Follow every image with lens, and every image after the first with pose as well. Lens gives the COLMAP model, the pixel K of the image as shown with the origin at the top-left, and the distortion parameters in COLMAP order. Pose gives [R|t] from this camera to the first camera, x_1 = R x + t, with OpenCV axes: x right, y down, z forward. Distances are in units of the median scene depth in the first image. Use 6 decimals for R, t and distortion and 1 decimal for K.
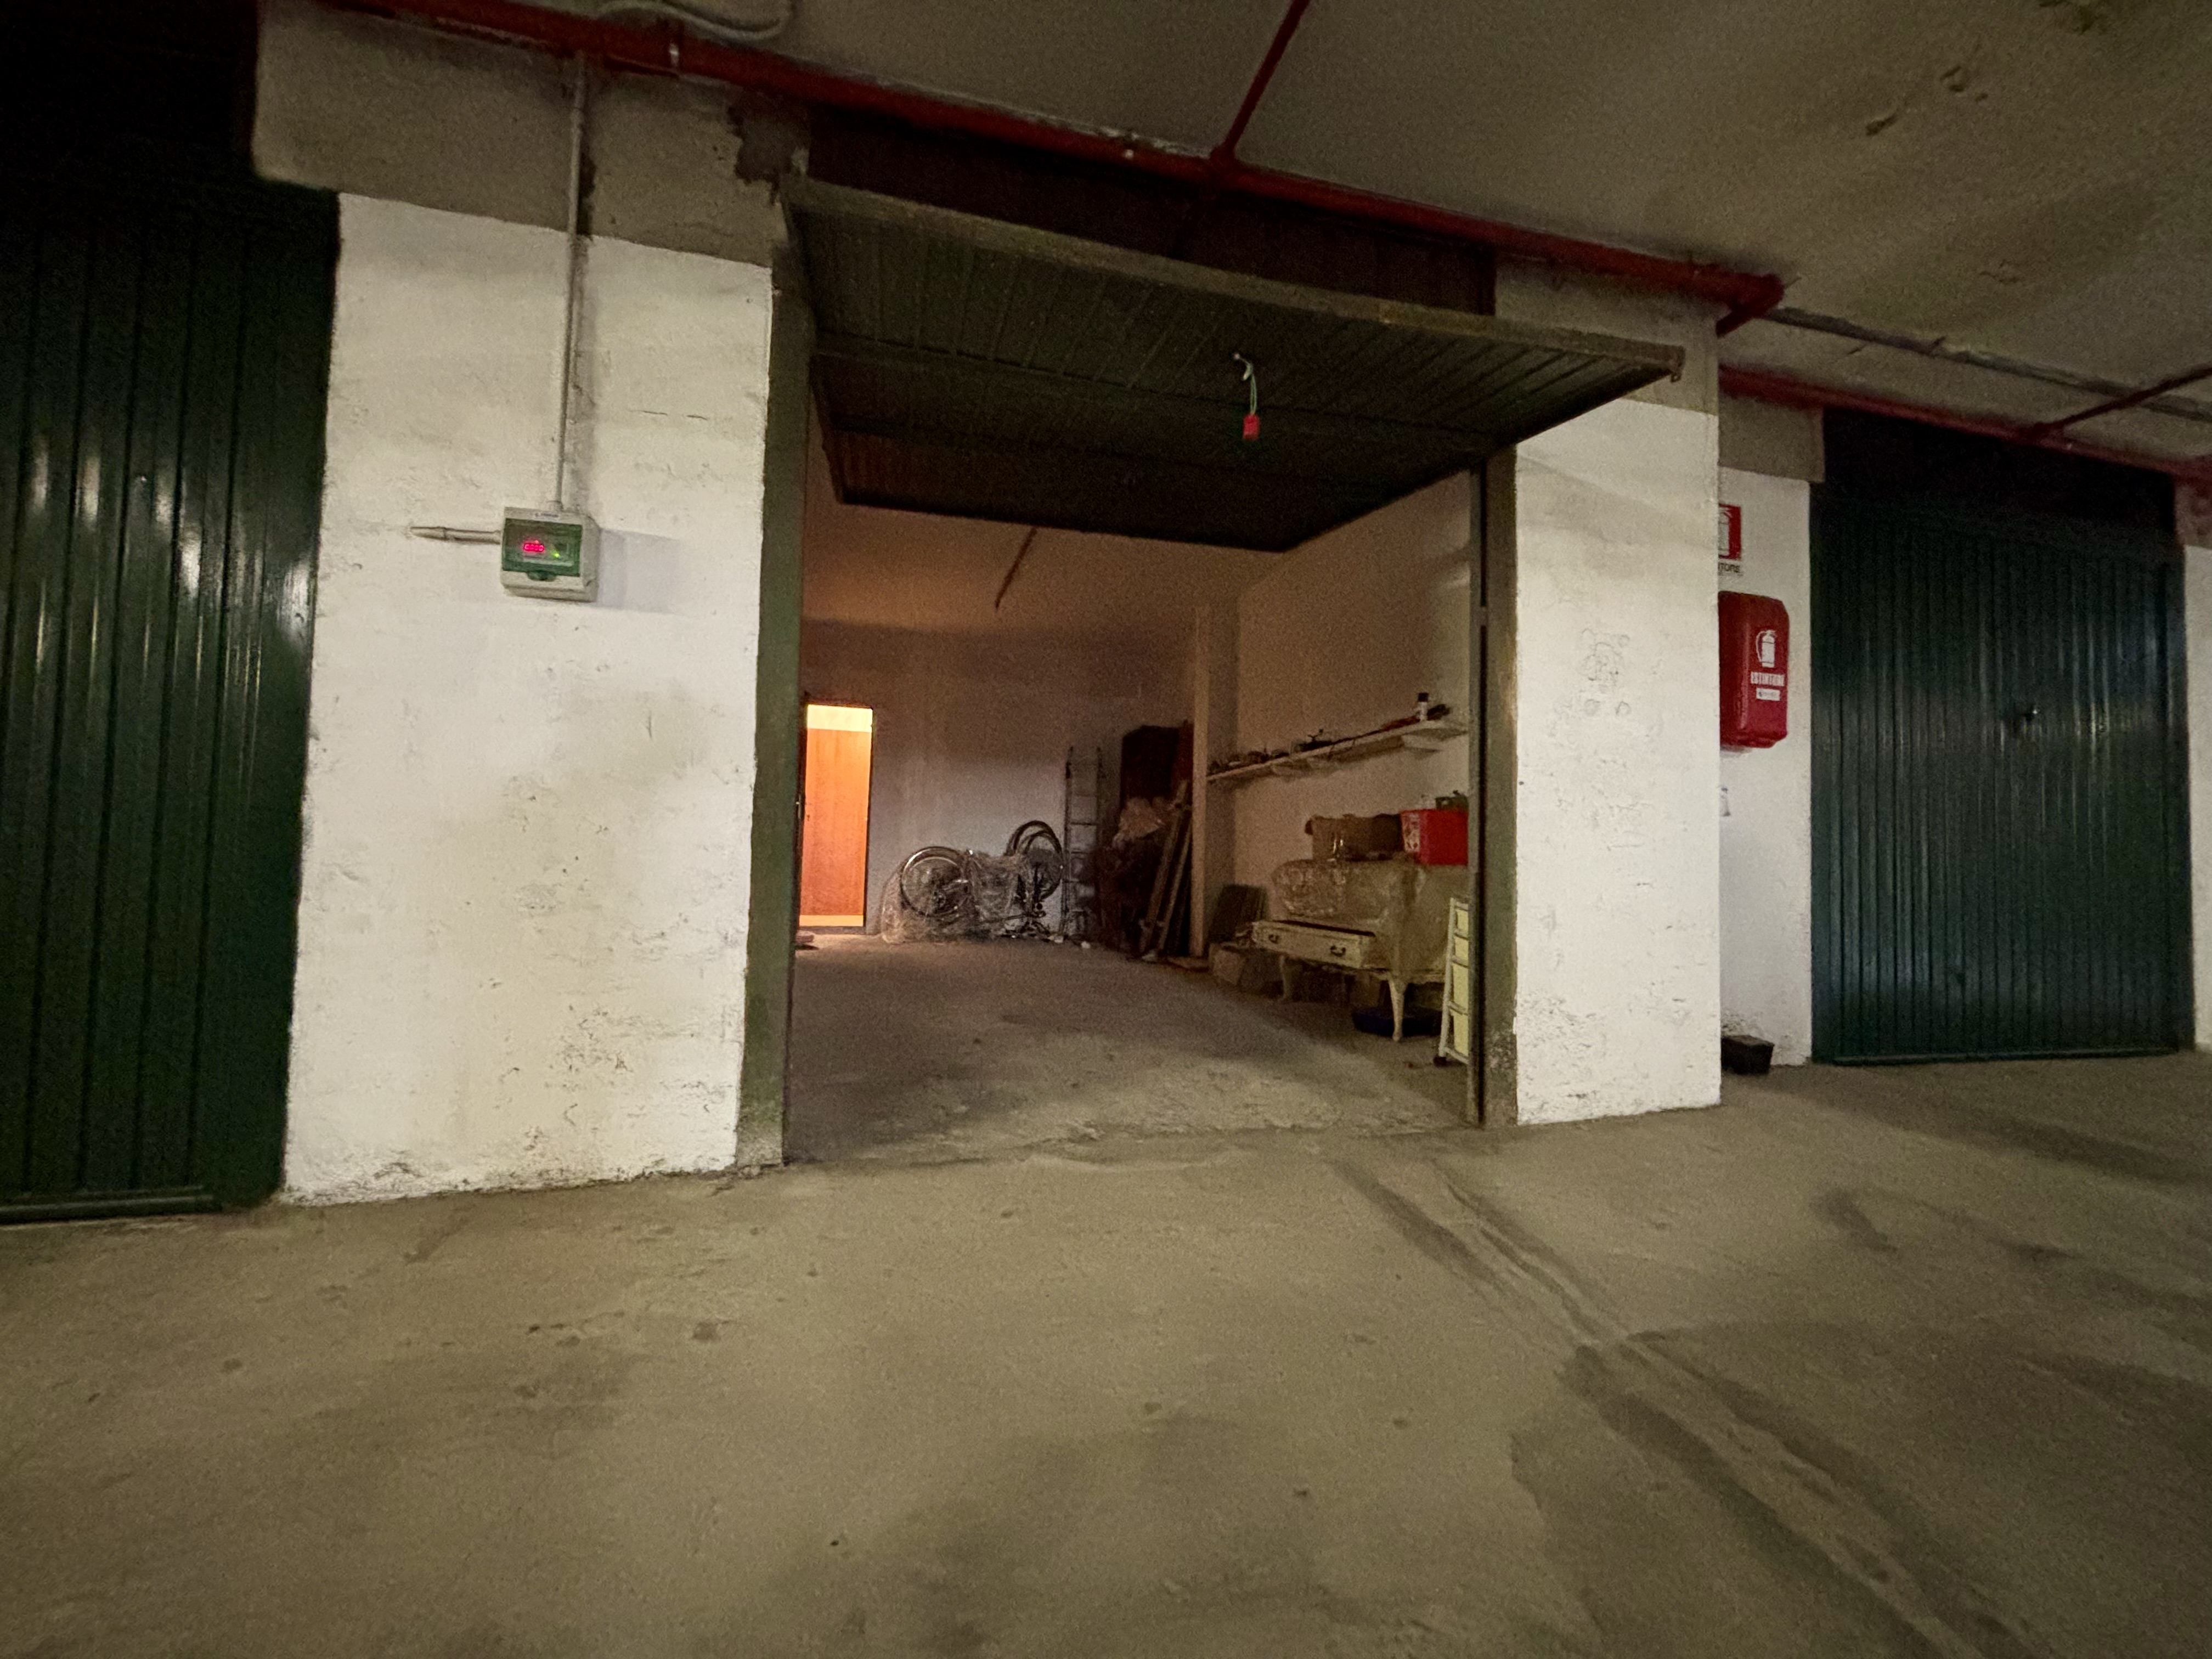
lens RADIAL K [[896.6, 0, 1106.0], [0, 896.6, 829.5], [0, 0, 1]] dist [0.003781, -0.000375]
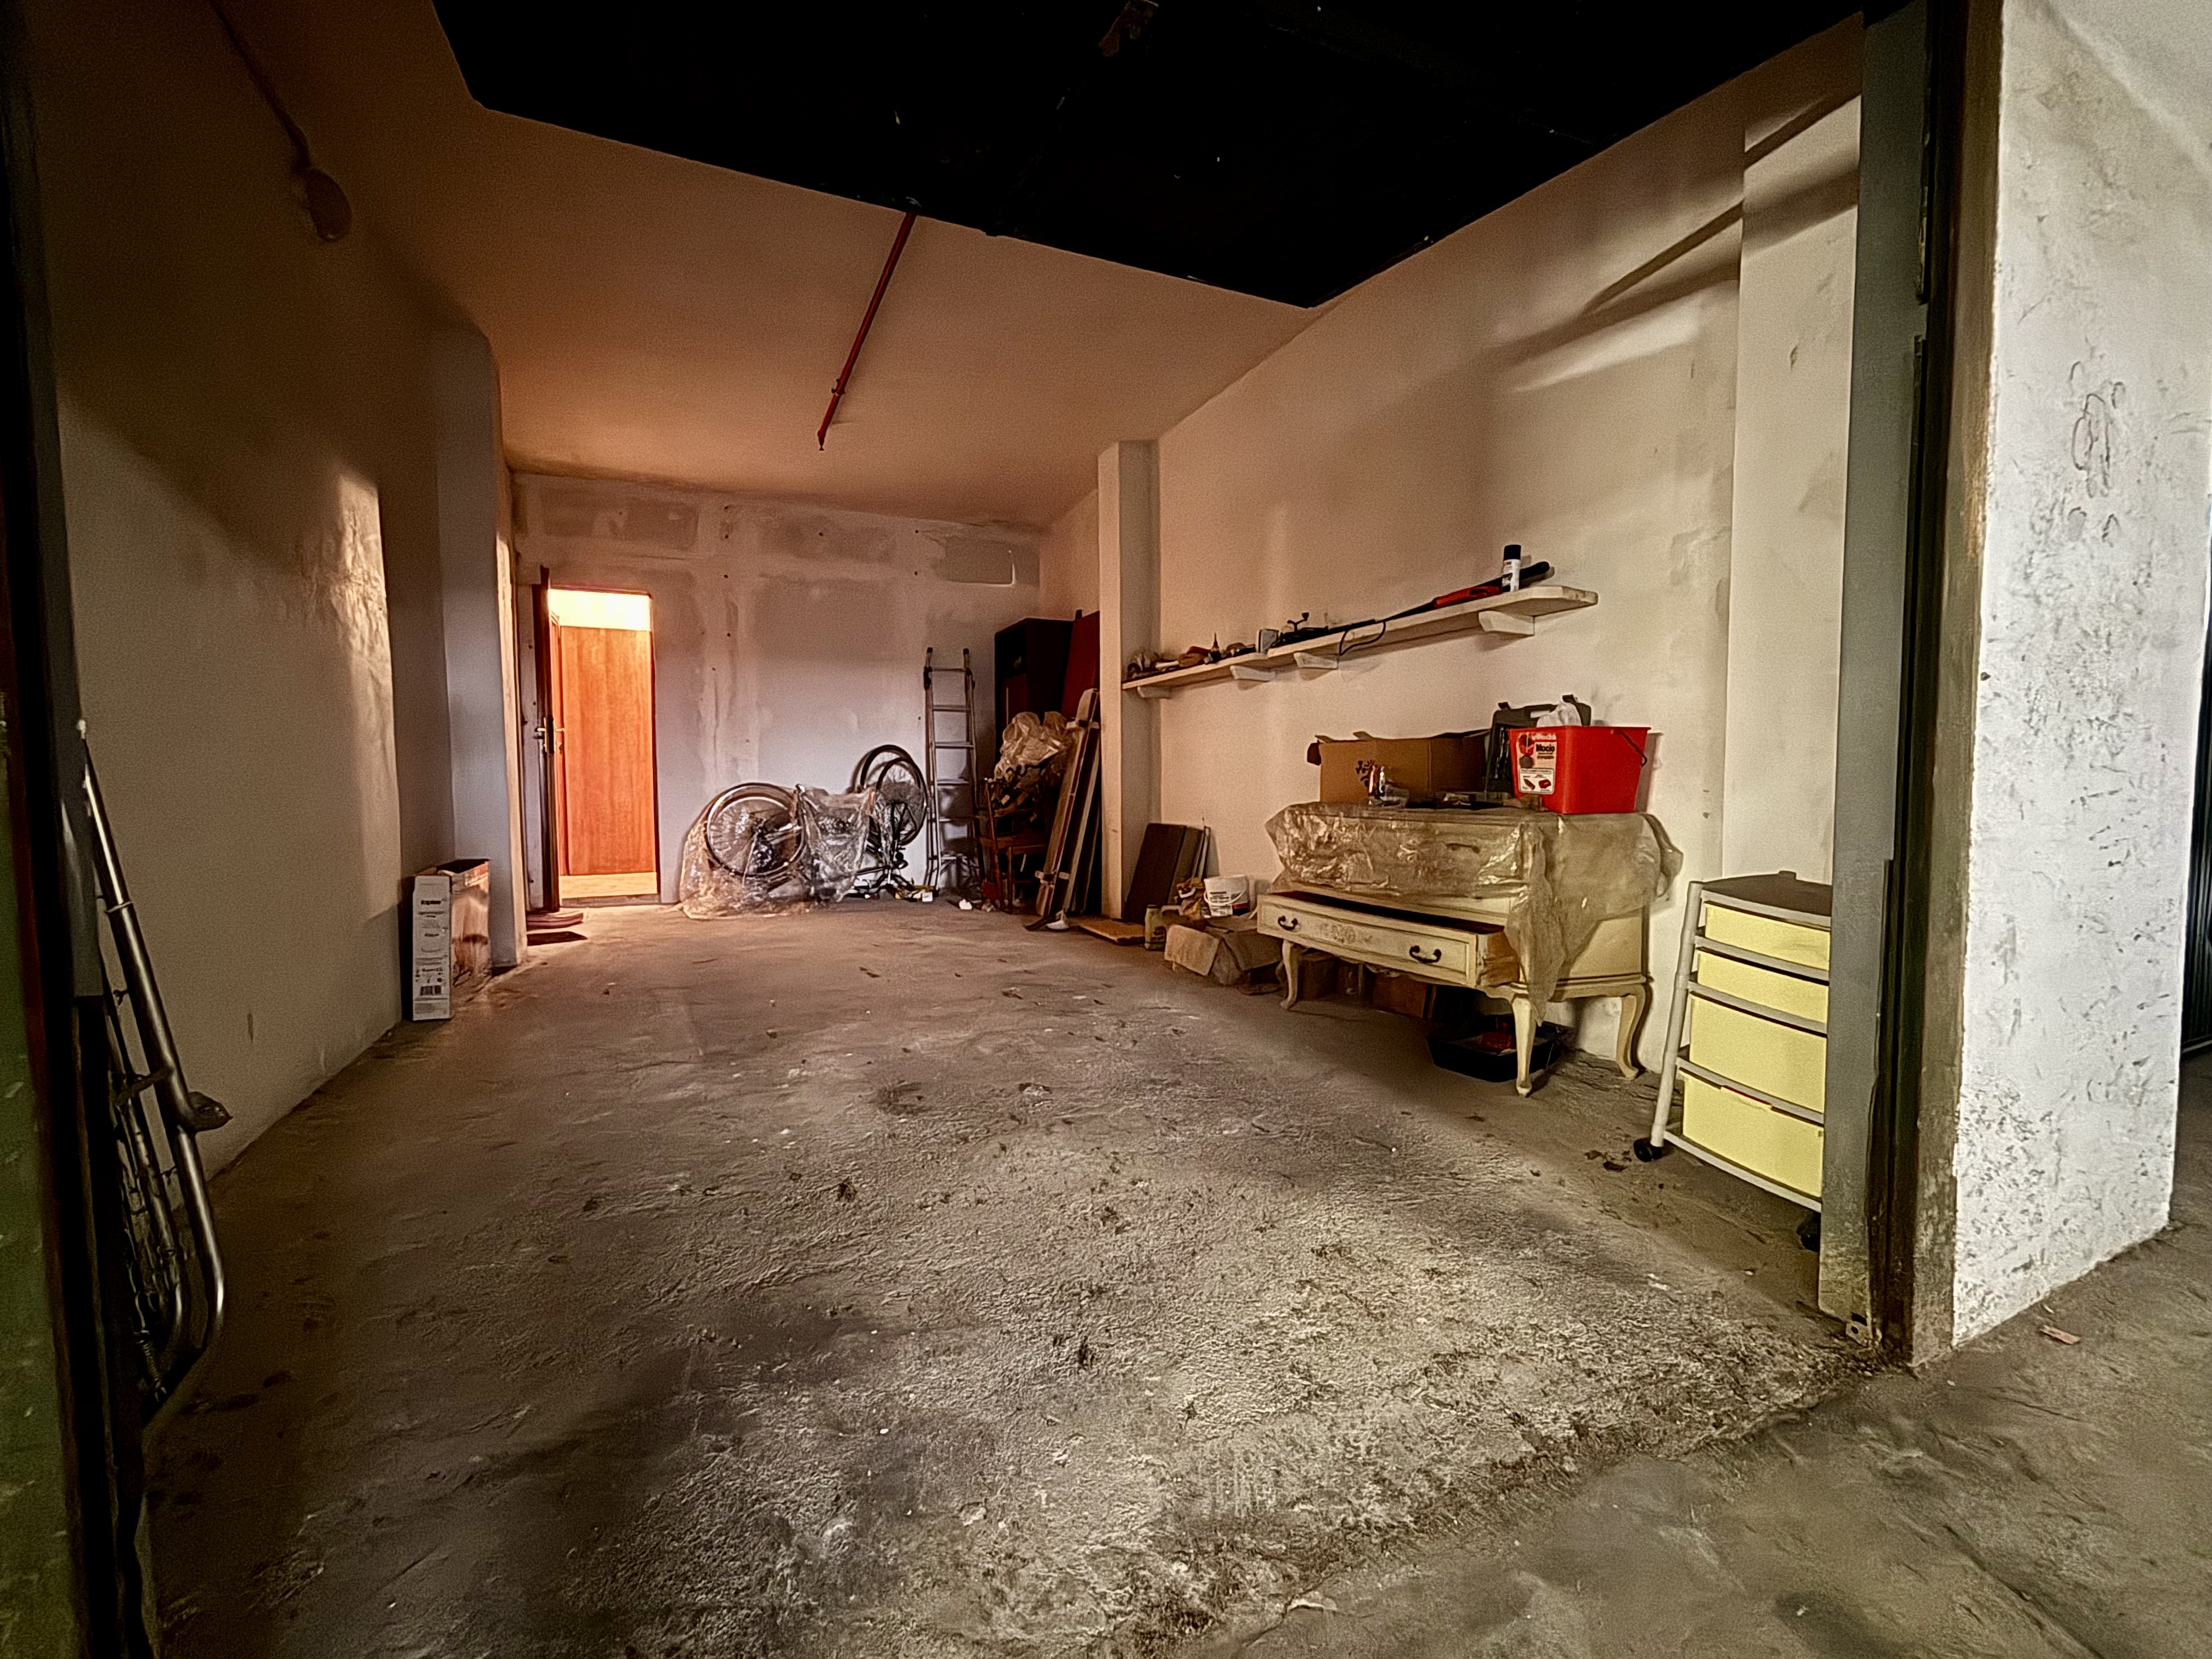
lens RADIAL K [[896.6, 0, 1106.0], [0, 896.6, 829.5], [0, 0, 1]] dist [0.003781, -0.000375]
pose [[0.983368, -0.042773, 0.176513, -0.040508], [0.025120, 0.994563, 0.101058, -0.012552], [-0.179876, -0.094944, 0.979097, 0.249604]]
